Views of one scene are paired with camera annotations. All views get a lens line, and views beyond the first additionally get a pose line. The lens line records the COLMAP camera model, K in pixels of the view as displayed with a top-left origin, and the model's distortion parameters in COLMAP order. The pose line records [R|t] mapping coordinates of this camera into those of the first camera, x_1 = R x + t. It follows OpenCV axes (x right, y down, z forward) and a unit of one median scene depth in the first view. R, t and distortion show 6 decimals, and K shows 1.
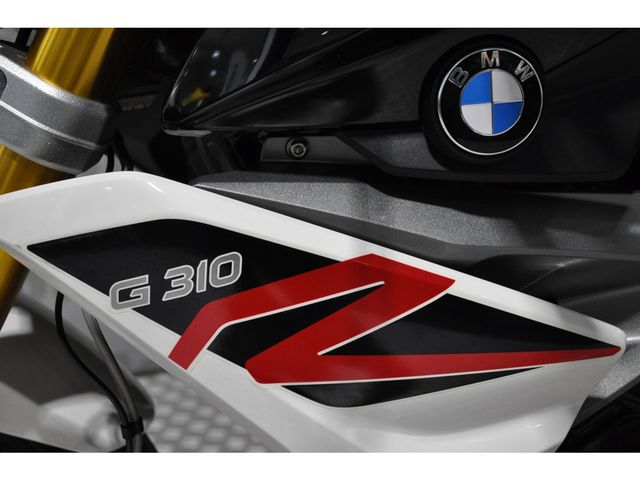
lens RADIAL K [[1051.0, 0, 320.0], [0, 1051.0, 240.0], [0, 0, 1]] dist [-0.021204, -0.030480]
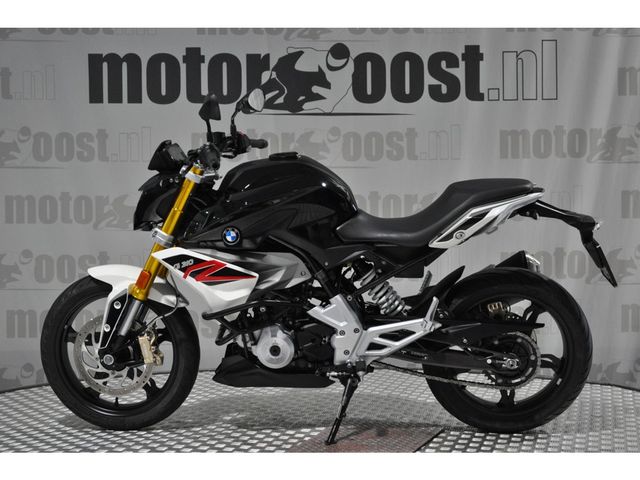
lens RADIAL K [[1256.8, 0, 320.0], [0, 1256.8, 240.0], [0, 0, 1]] dist [-0.007849, -0.029292]
pose [[0.984838, -0.009931, -0.173190, 1.988856], [-0.017780, 0.987323, -0.157724, 1.075138], [0.172561, 0.158413, 0.972177, -6.259782]]
